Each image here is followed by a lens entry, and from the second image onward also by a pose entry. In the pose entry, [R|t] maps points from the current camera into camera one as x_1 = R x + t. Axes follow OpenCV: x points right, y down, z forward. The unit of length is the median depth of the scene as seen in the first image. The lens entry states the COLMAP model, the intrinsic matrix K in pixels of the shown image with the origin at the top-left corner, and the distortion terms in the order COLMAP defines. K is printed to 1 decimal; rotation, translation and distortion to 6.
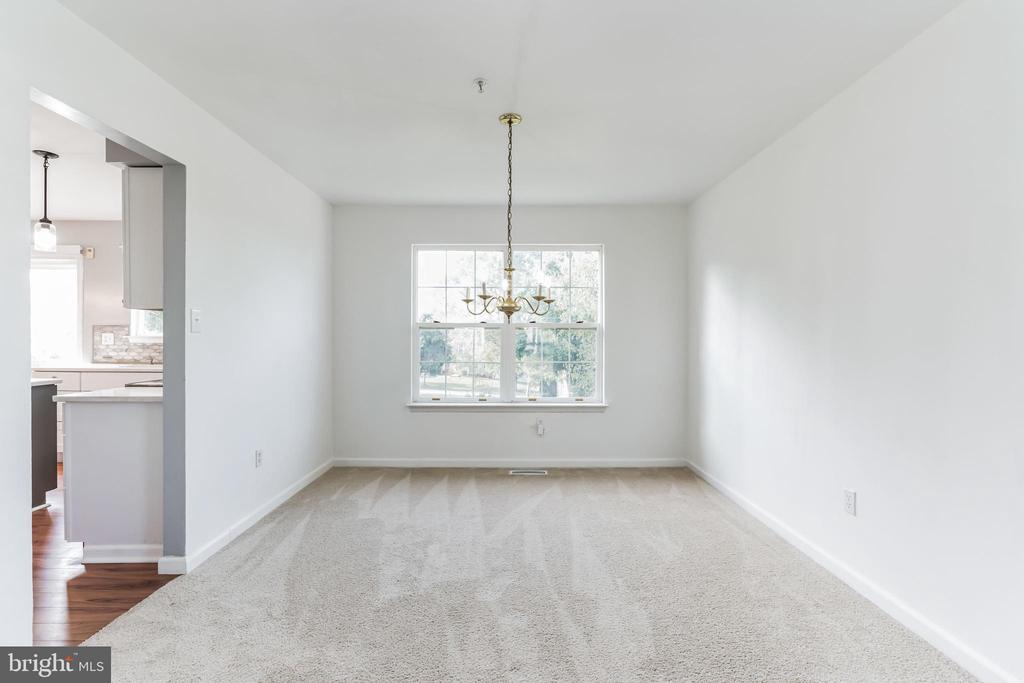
lens RADIAL K [[460.6, 0, 510.6], [0, 460.6, 339.4], [0, 0, 1]] dist [-0.001445, 0.000209]
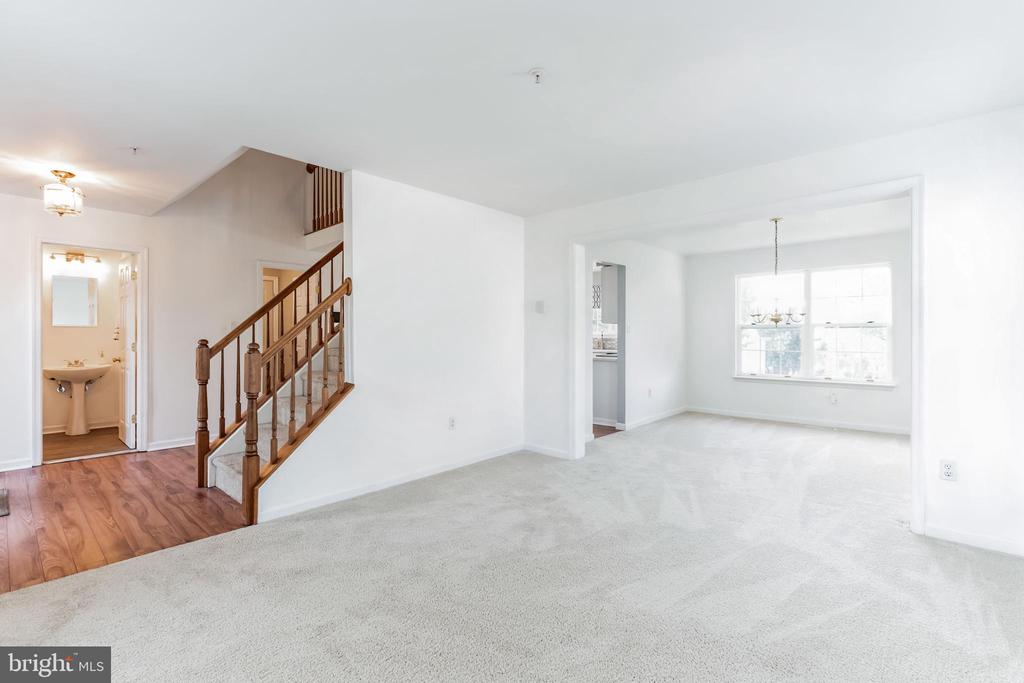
lens RADIAL K [[460.6, 0, 510.6], [0, 460.6, 339.4], [0, 0, 1]] dist [-0.001445, 0.000209]
pose [[0.735335, 0.002054, -0.677700, 0.478580], [0.003798, 0.999967, 0.007151, -0.002012], [0.677693, -0.007832, 0.735304, -1.146217]]
